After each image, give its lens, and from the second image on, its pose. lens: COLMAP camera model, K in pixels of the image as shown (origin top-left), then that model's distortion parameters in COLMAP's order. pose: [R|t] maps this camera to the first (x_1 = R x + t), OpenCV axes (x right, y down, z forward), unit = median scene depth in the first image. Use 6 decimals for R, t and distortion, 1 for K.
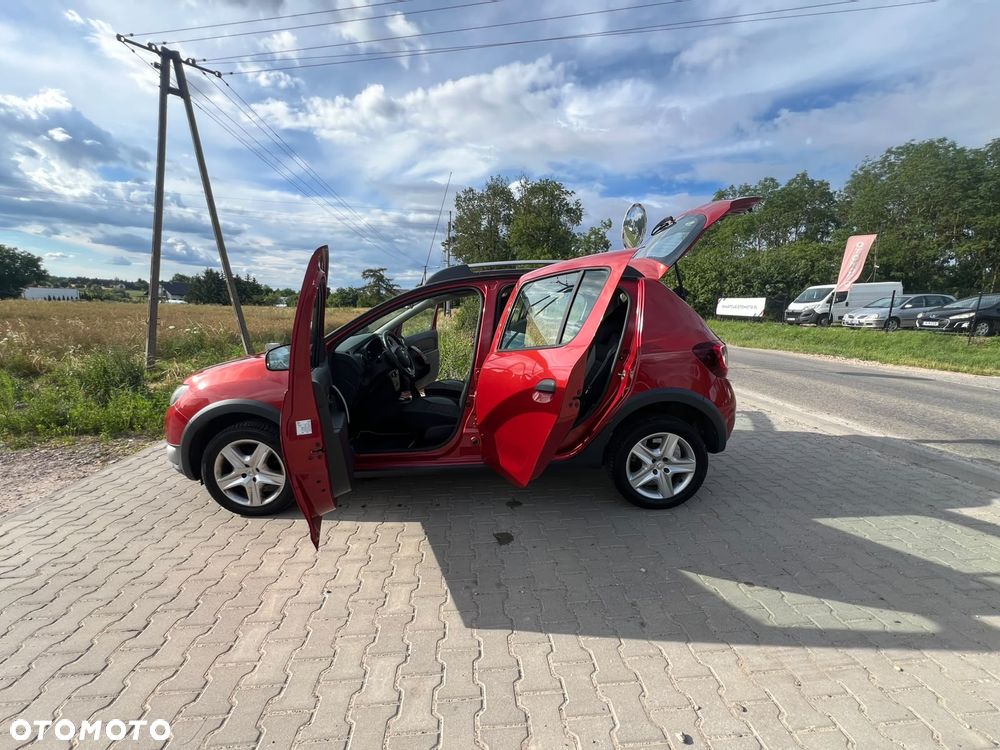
lens RADIAL K [[401.8, 0, 498.3], [0, 401.8, 371.7], [0, 0, 1]] dist [-0.001464, 0.000149]
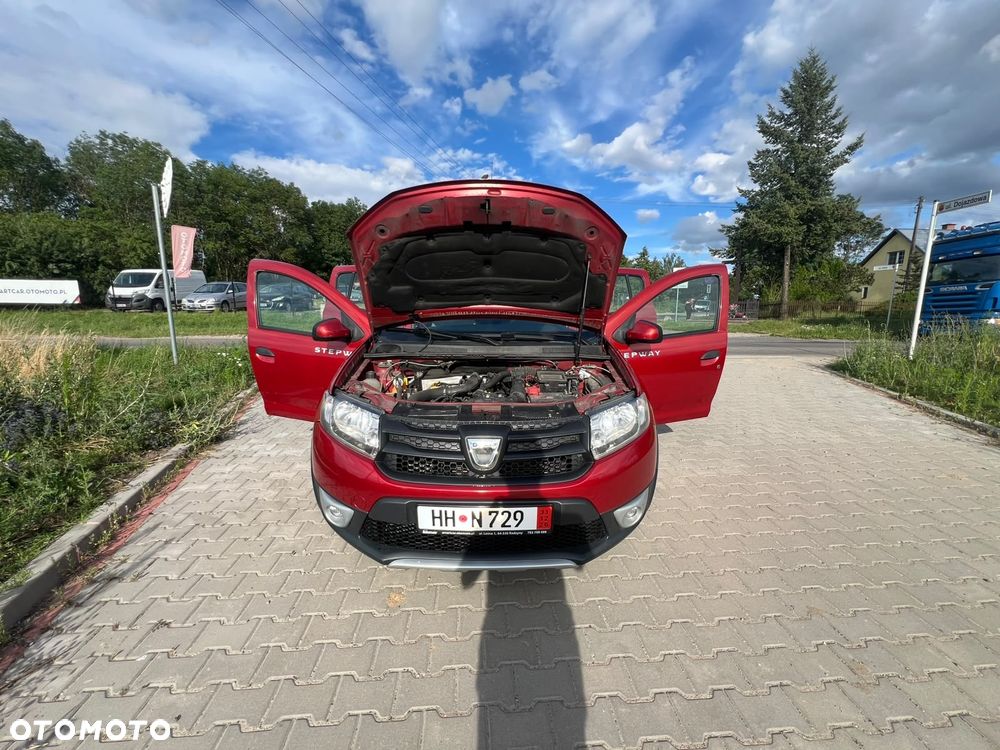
lens RADIAL K [[402.6, 0, 497.5], [0, 402.6, 375.9], [0, 0, 1]] dist [-0.003766, 0.001090]
pose [[-0.003097, -0.202079, 0.979364, -0.241405], [0.157433, 0.967057, 0.200037, -0.029944], [-0.987525, 0.154804, 0.028819, 0.194578]]
